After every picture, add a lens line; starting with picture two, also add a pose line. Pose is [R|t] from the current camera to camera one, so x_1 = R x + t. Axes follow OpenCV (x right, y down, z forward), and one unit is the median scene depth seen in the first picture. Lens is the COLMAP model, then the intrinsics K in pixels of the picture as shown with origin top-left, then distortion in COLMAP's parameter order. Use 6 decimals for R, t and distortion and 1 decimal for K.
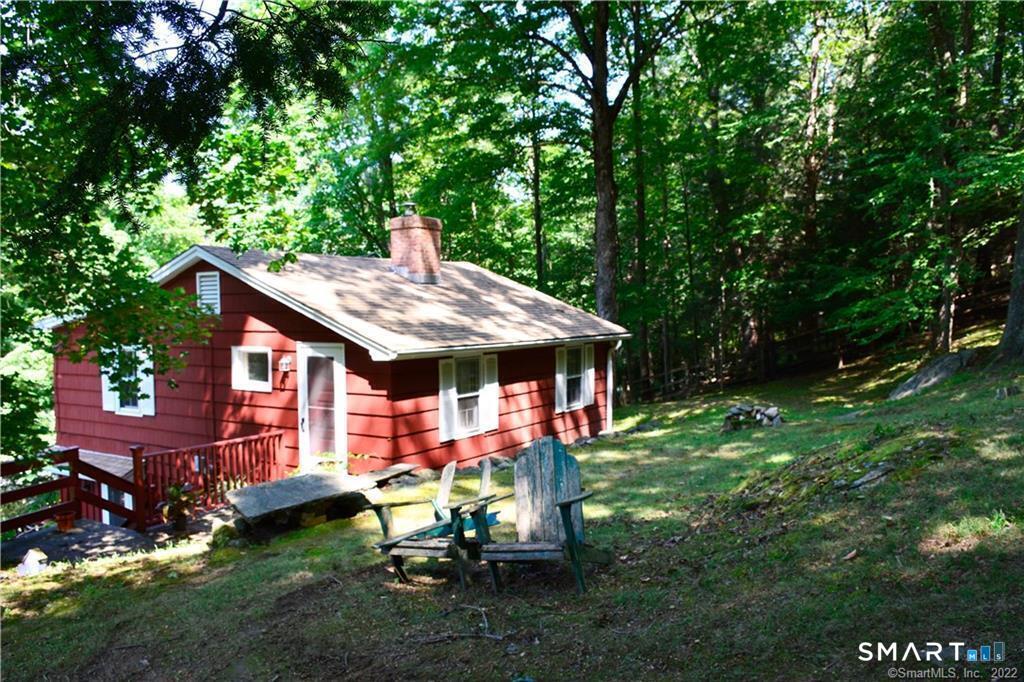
lens RADIAL K [[801.7, 0, 510.2], [0, 801.7, 347.1], [0, 0, 1]] dist [-0.106957, 0.002034]
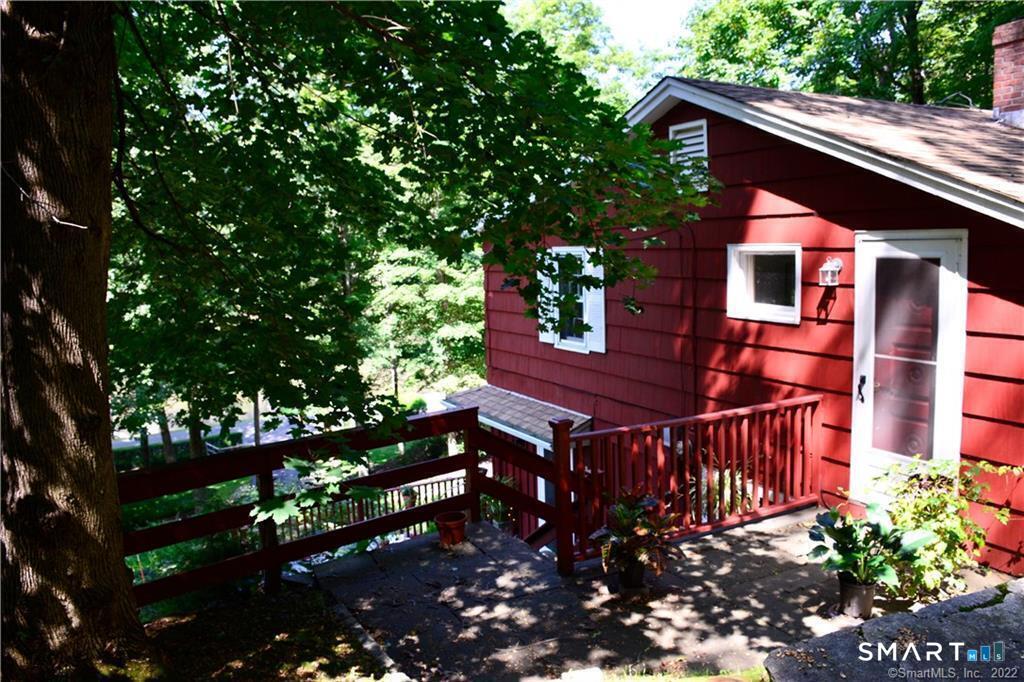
lens RADIAL K [[801.7, 0, 511.3], [0, 801.7, 342.3], [0, 0, 1]] dist [-0.106957, 0.002034]
pose [[0.845768, 0.043677, -0.531760, -0.179796], [0.000351, 0.996598, 0.082416, 0.023618], [0.533551, -0.069892, 0.842875, 0.434306]]
